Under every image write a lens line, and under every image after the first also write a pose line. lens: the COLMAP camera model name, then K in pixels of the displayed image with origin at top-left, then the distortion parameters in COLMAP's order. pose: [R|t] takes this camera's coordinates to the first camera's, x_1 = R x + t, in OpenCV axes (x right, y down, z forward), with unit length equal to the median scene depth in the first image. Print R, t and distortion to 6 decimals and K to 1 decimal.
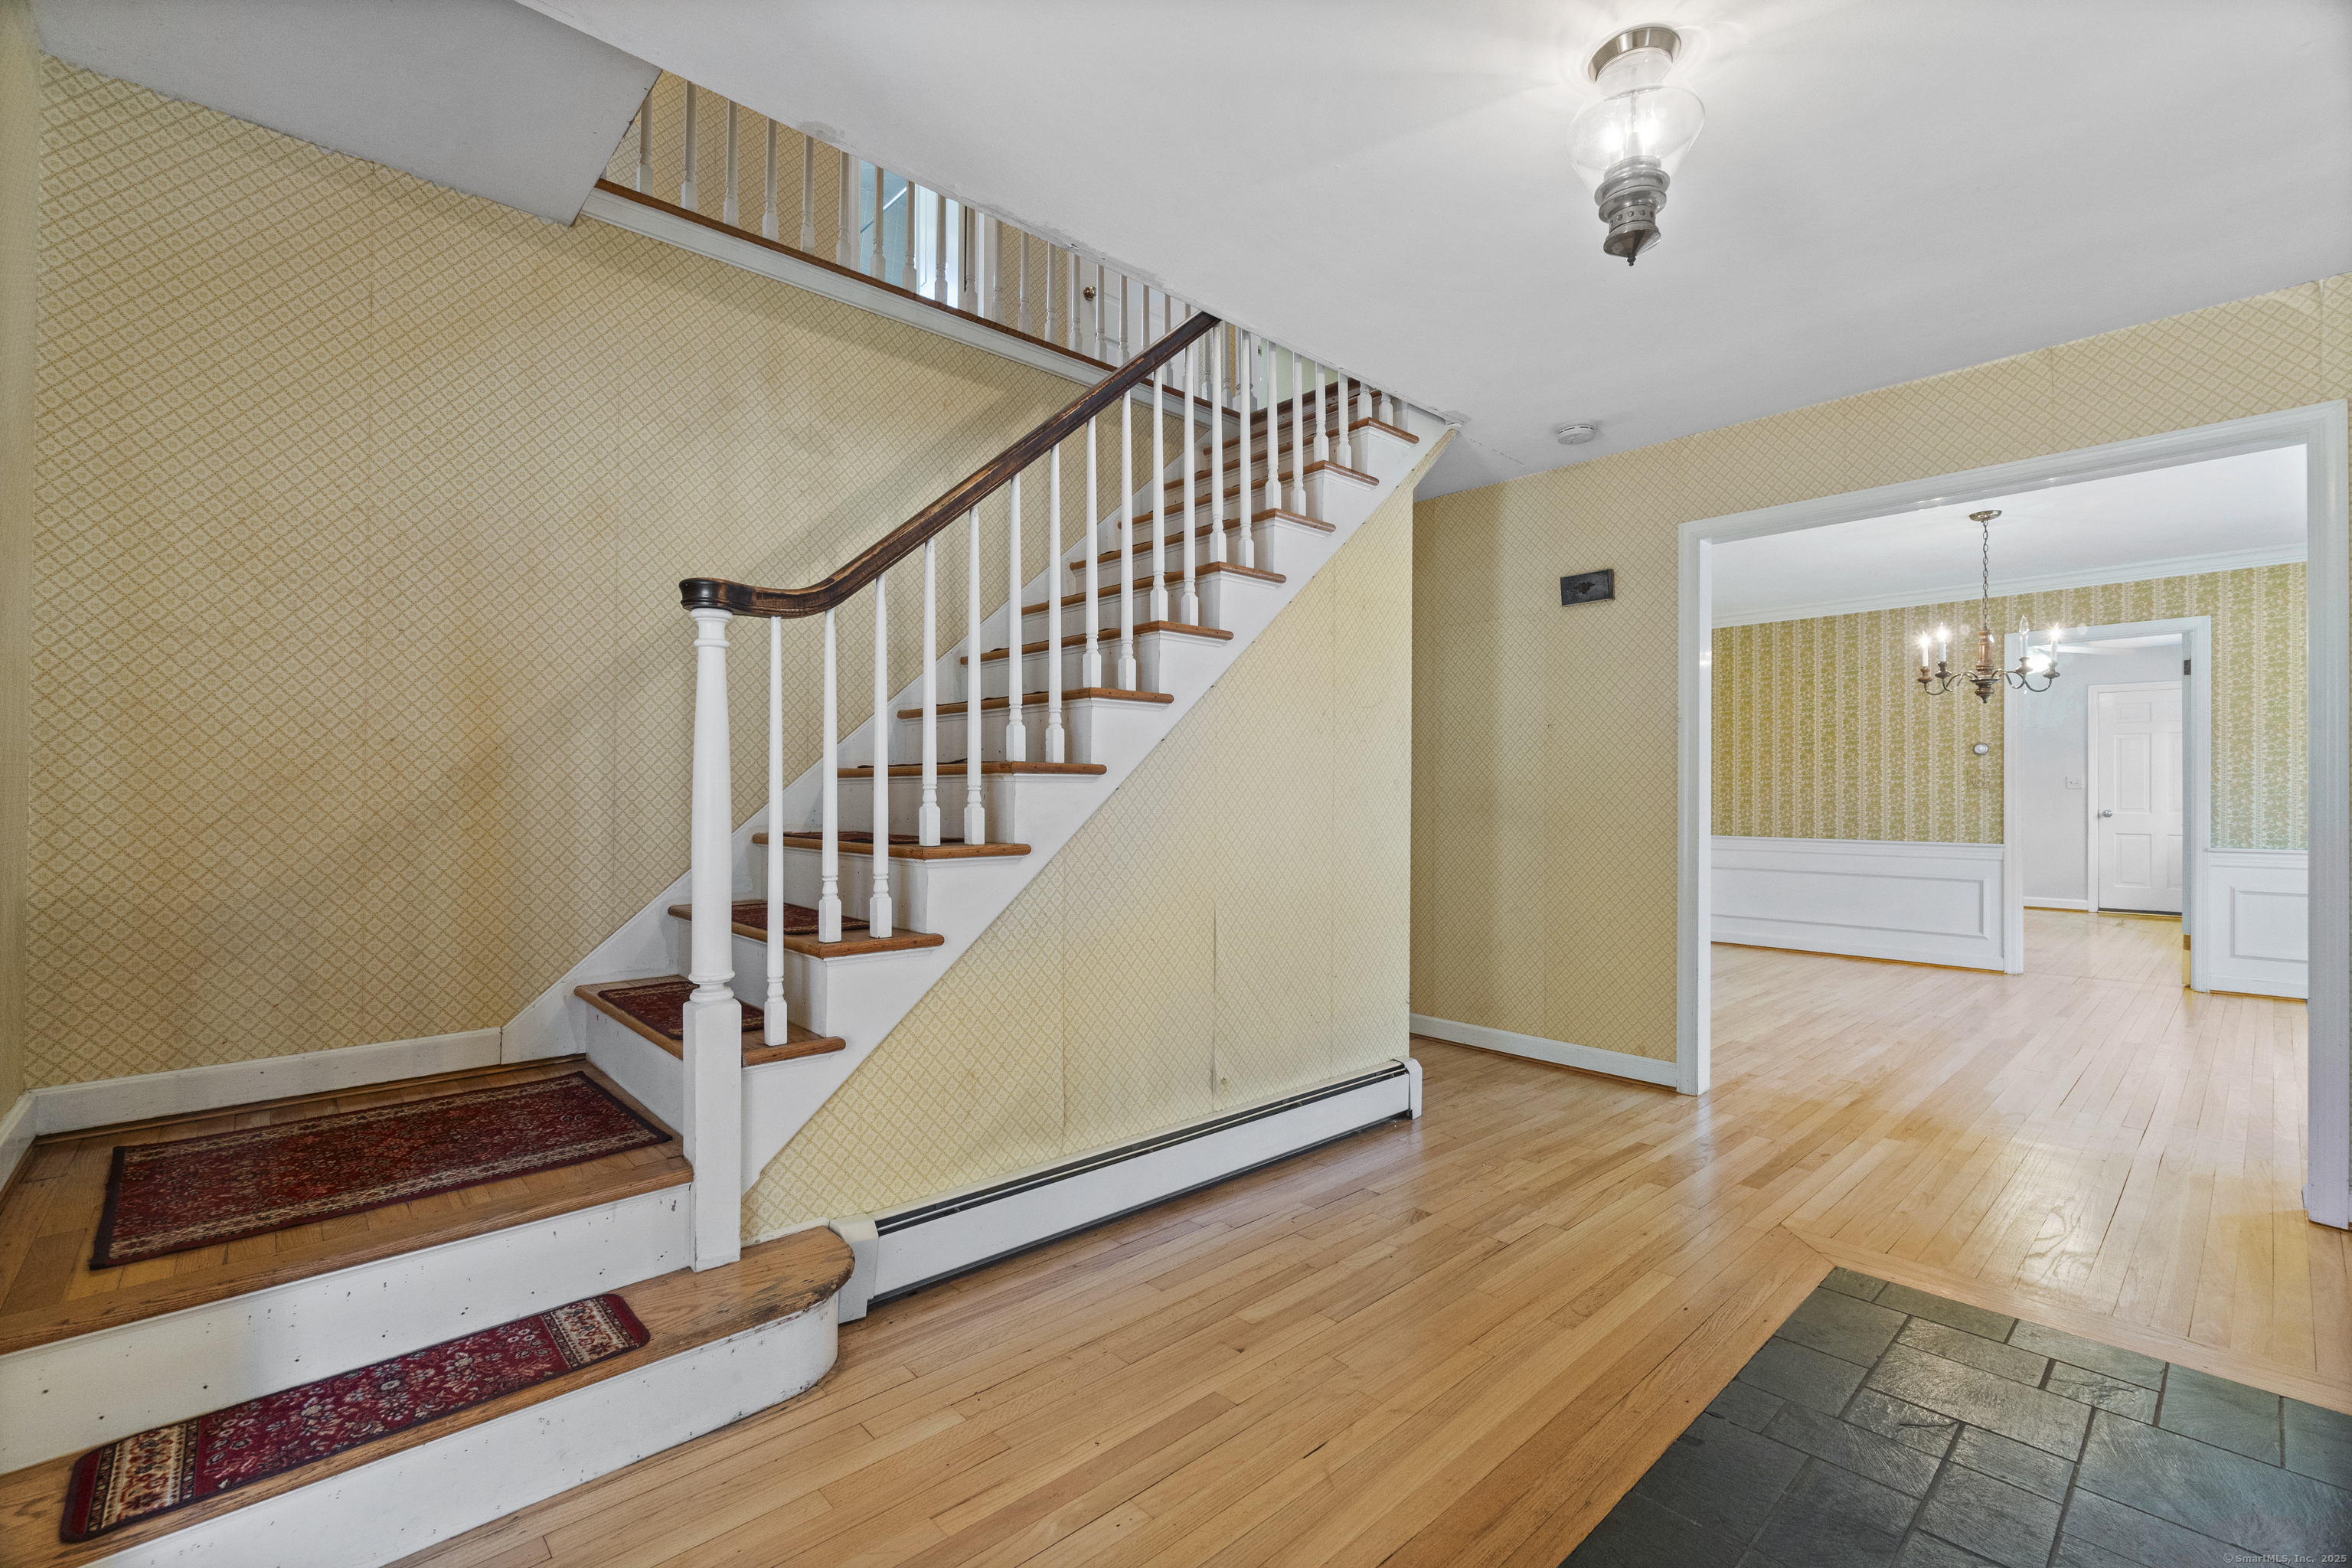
lens RADIAL K [[1015.6, 0, 1167.4], [0, 1015.6, 786.7], [0, 0, 1]] dist [-0.006331, 0.000059]
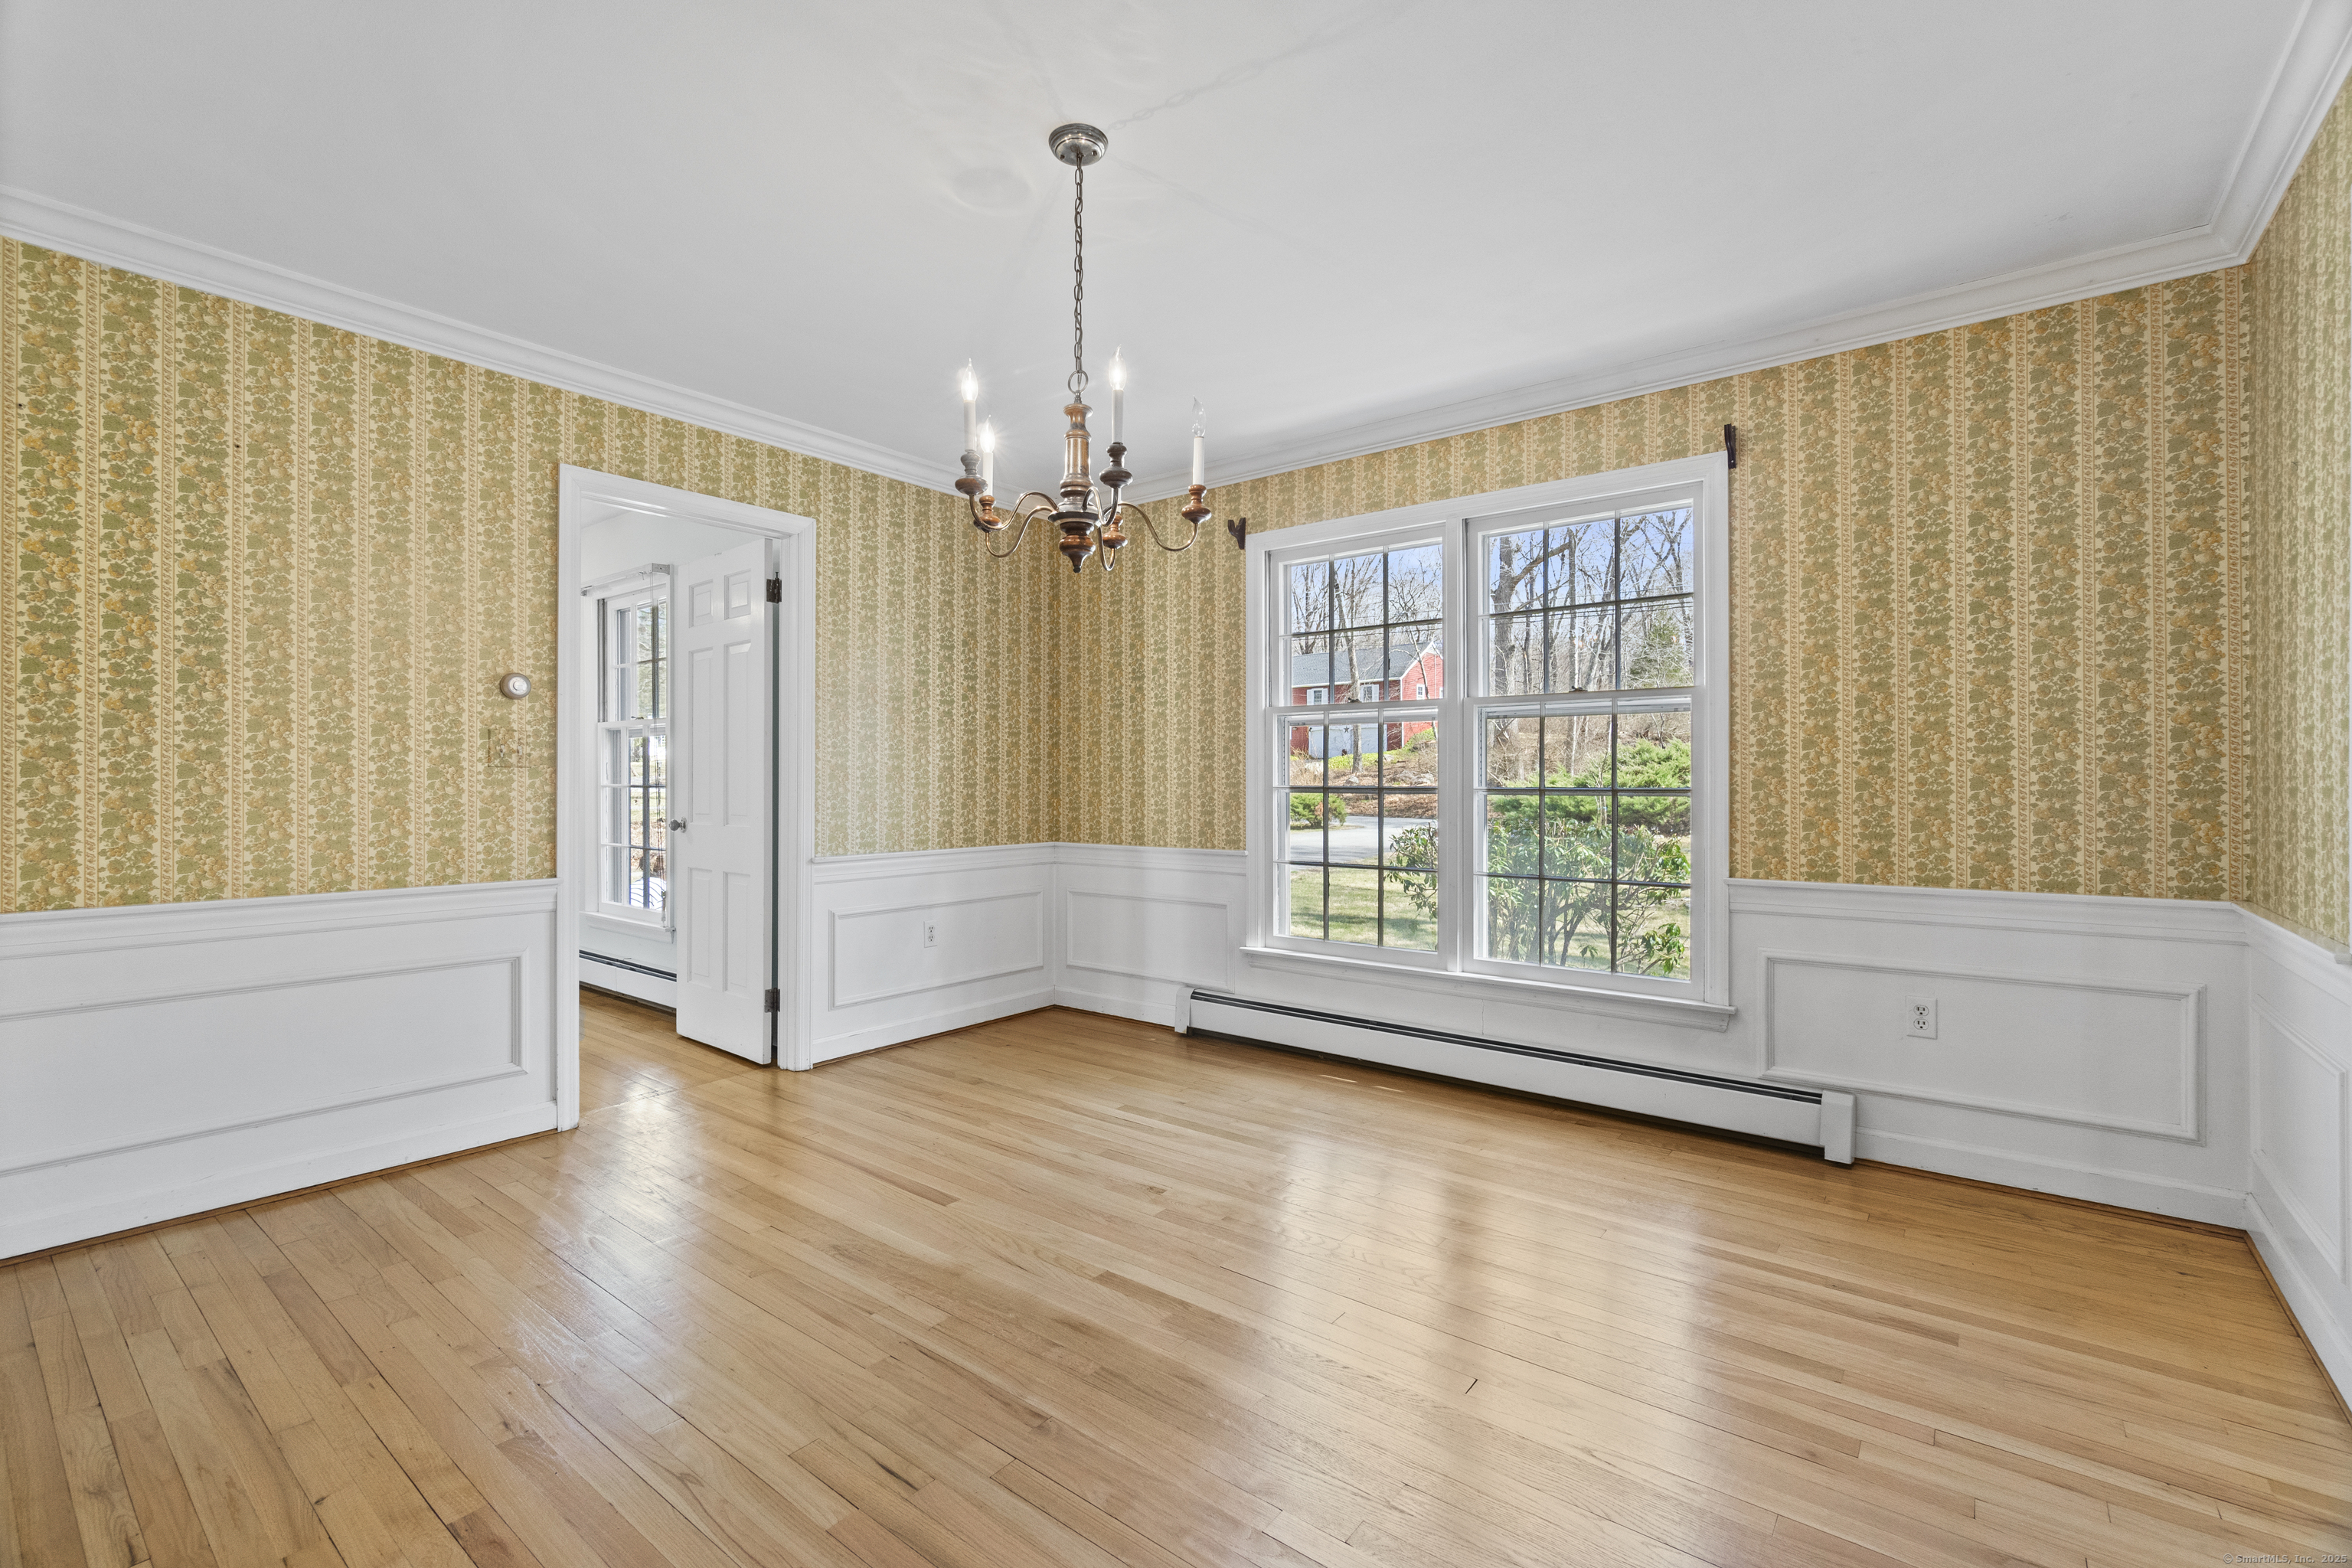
lens RADIAL K [[1015.6, 0, 1168.6], [0, 1015.6, 782.8], [0, 0, 1]] dist [-0.006331, 0.000059]
pose [[-0.158411, -0.004179, 0.987364, 0.305679], [-0.010637, 0.999940, 0.002526, 0.004988], [-0.987316, -0.010102, -0.158446, 0.852997]]
